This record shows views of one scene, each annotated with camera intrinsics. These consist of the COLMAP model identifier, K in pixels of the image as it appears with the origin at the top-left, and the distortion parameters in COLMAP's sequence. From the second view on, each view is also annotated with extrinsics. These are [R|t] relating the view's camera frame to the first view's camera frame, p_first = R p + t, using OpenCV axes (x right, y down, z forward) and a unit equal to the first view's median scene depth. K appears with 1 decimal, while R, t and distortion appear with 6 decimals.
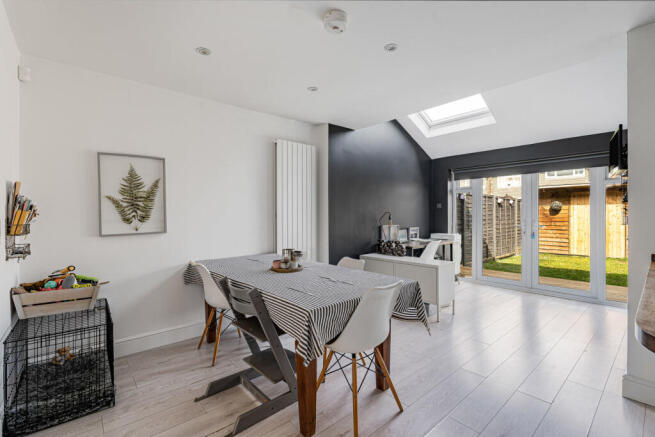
lens RADIAL K [[298.8, 0, 328.4], [0, 298.8, 215.4], [0, 0, 1]] dist [-0.000384, -0.000084]
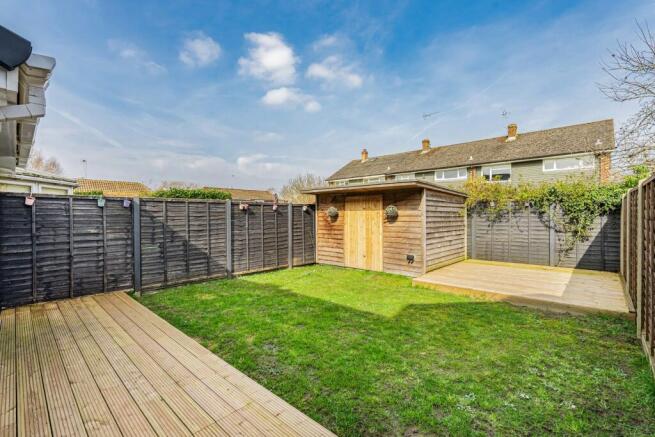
lens RADIAL K [[298.8, 0, 330.2], [0, 298.8, 217.6], [0, 0, 1]] dist [-0.000384, -0.000084]
pose [[0.994165, -0.001860, 0.107850, 0.667151], [0.001097, 0.999974, 0.007132, -0.021204], [-0.107860, -0.006972, 0.994142, 0.126957]]
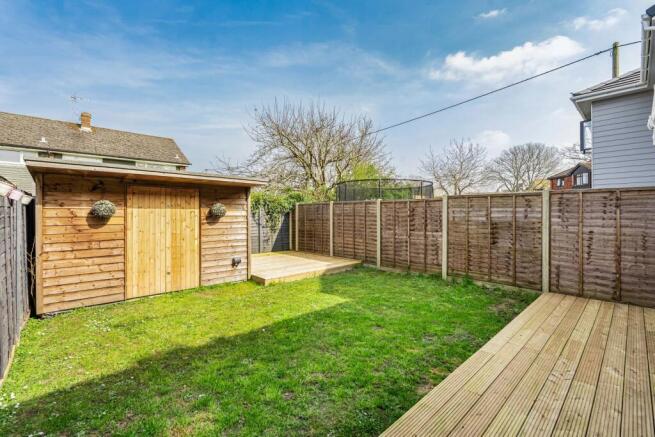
lens RADIAL K [[298.8, 0, 330.8], [0, 298.8, 216.2], [0, 0, 1]] dist [-0.000384, -0.000084]
pose [[-0.064235, -0.001645, 0.997933, 0.245077], [0.003412, 0.999992, 0.001868, -0.019663], [-0.997929, 0.003525, -0.064229, 0.662388]]
